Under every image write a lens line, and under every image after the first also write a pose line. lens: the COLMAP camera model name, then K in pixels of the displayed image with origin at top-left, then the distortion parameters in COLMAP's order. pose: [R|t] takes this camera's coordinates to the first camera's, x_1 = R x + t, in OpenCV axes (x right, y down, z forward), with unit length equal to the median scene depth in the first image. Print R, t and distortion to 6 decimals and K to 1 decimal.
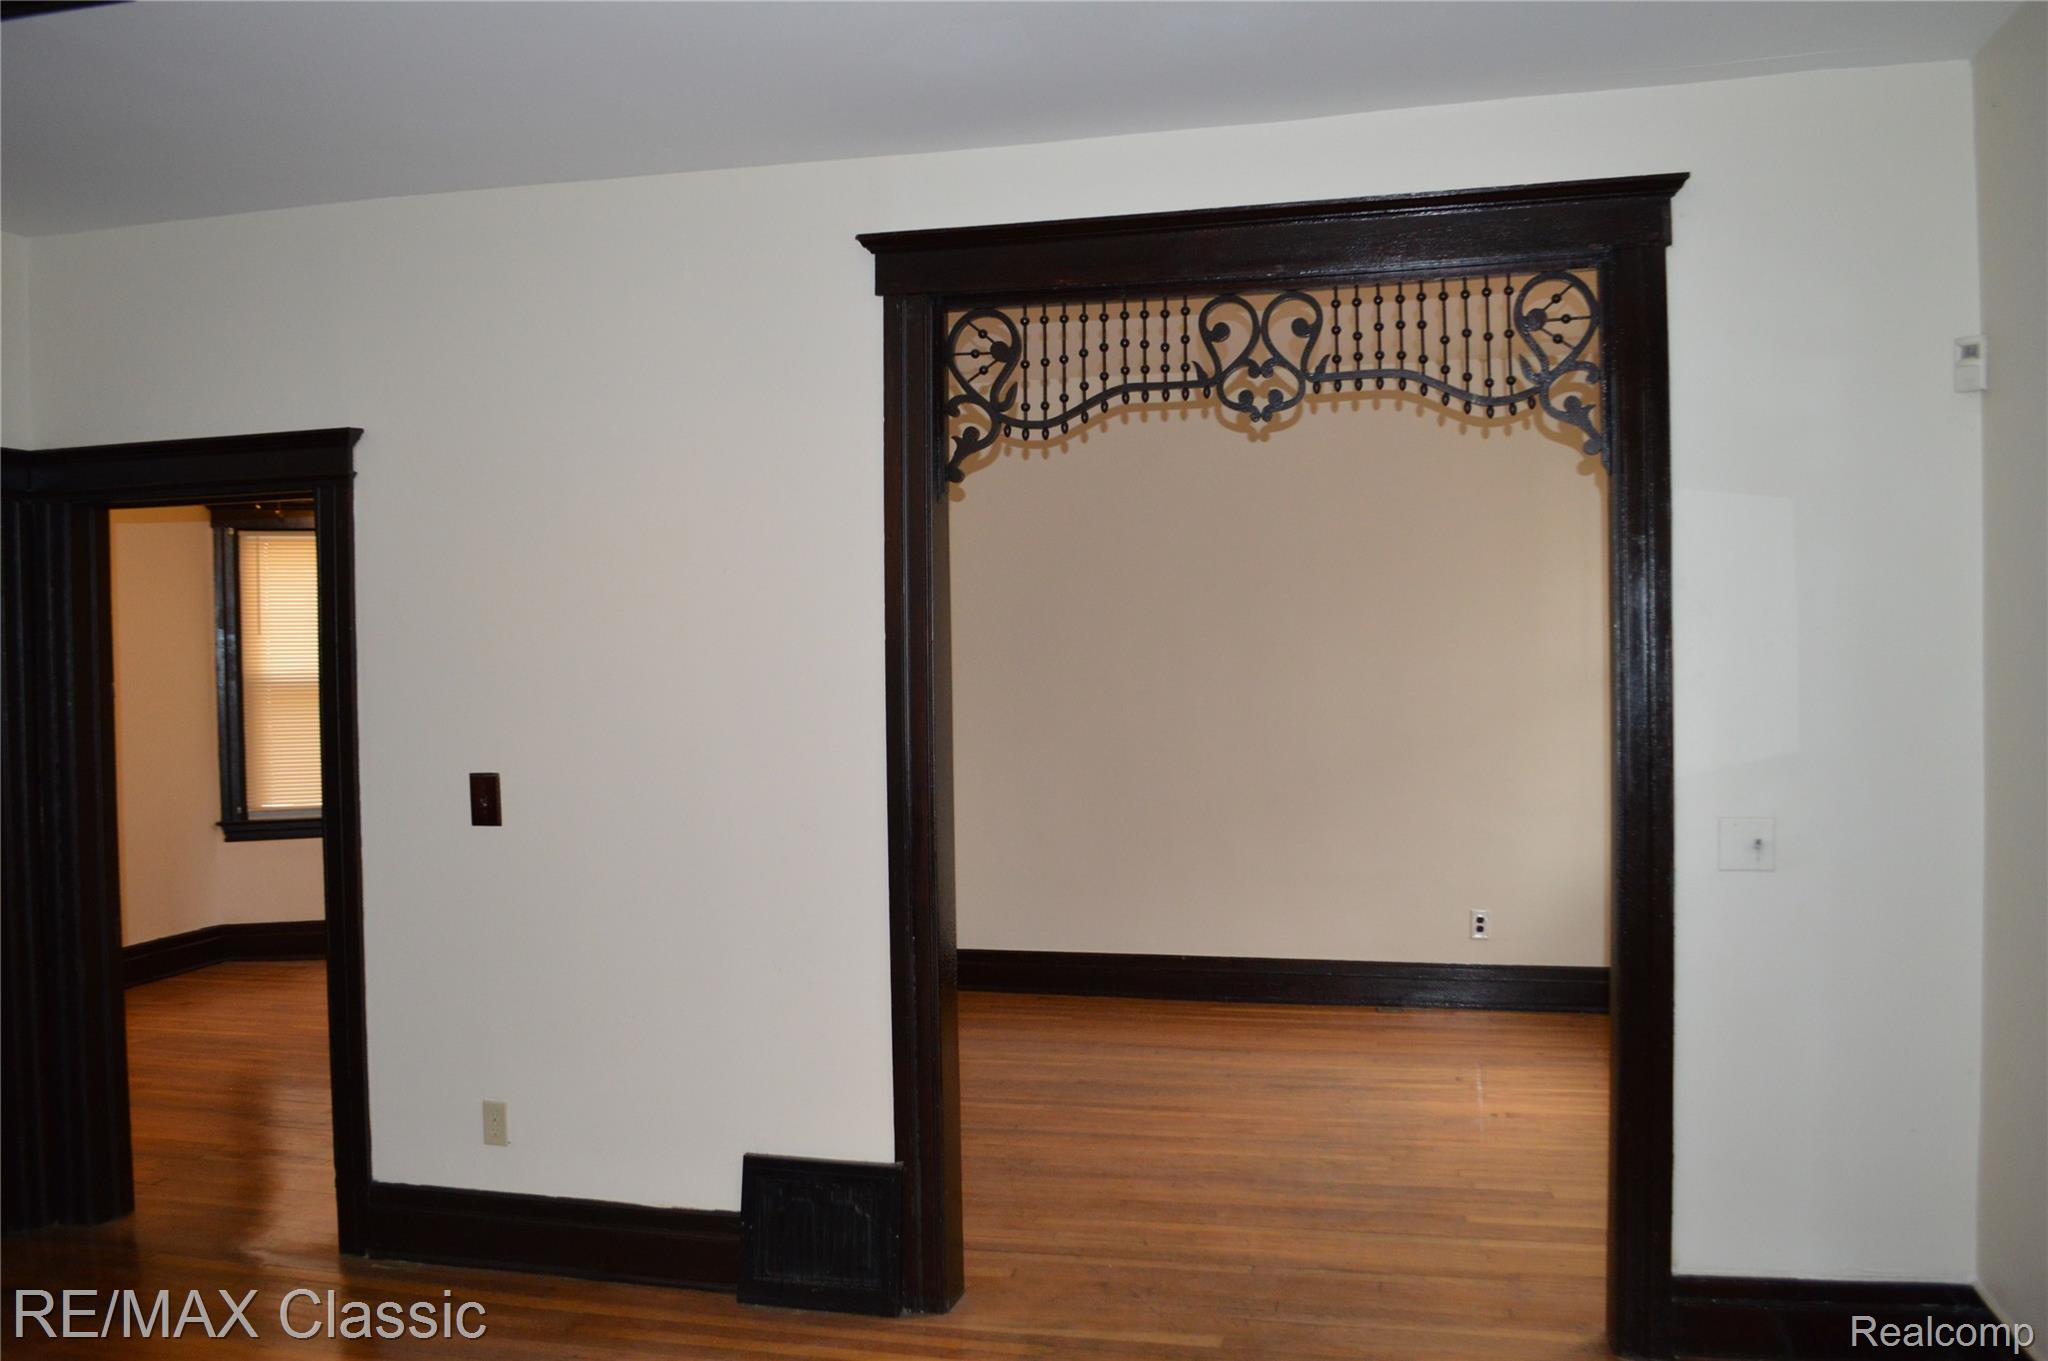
lens RADIAL K [[1639.7, 0, 1044.1], [0, 1639.7, 688.3], [0, 0, 1]] dist [-0.078448, 0.006767]
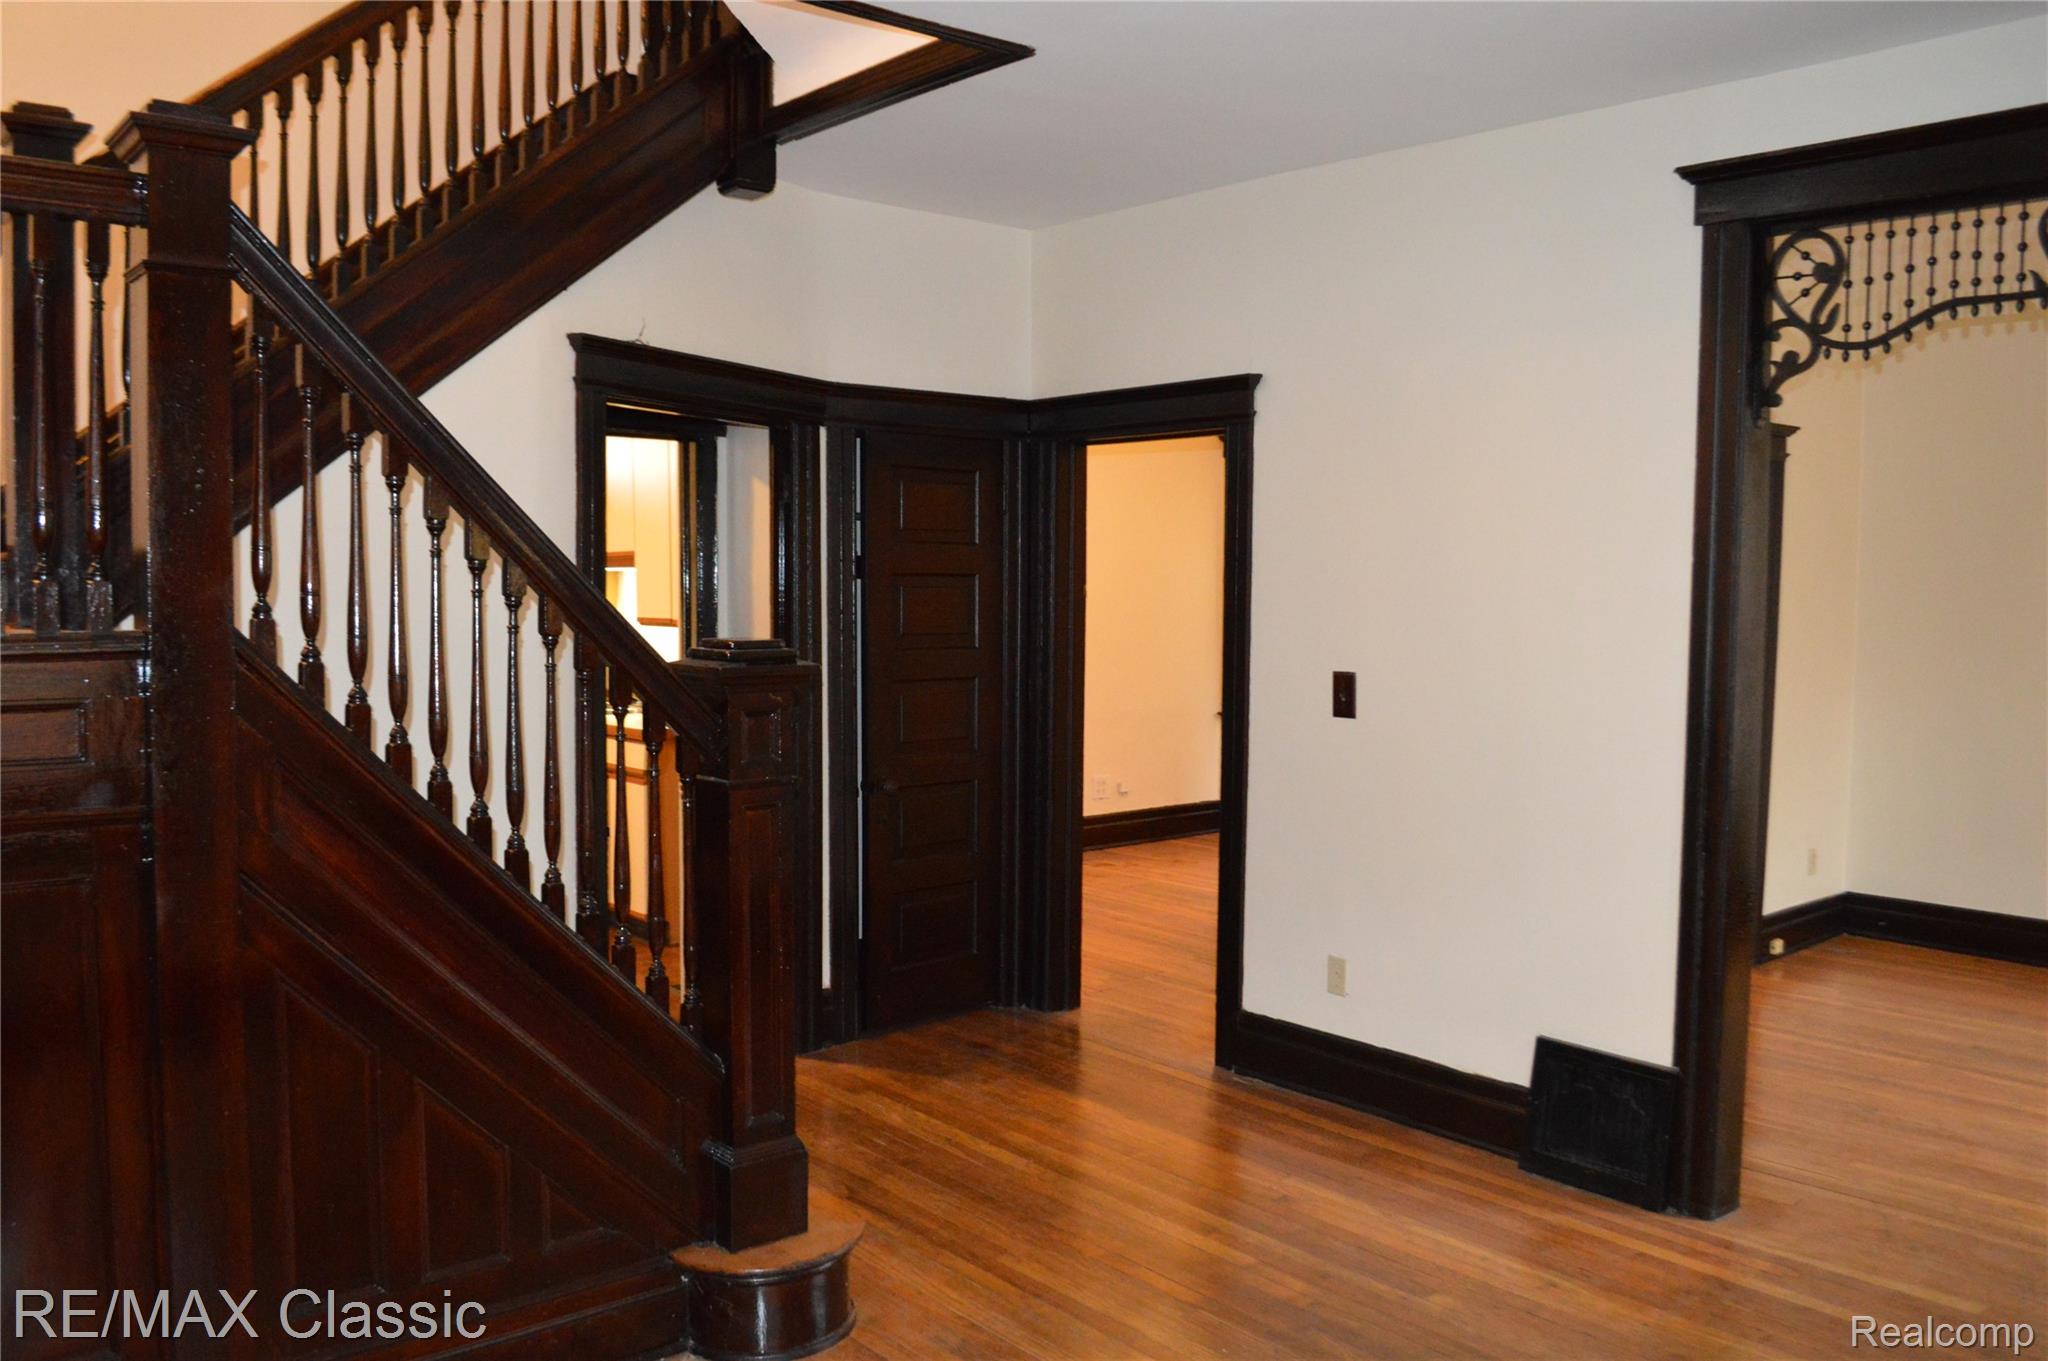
lens RADIAL K [[1639.7, 0, 1044.1], [0, 1639.7, 688.3], [0, 0, 1]] dist [-0.078448, 0.006767]
pose [[0.804530, 0.062719, -0.590591, 0.180174], [-0.034998, 0.997687, 0.058275, 0.004071], [0.592880, -0.026214, 0.804864, -0.061063]]
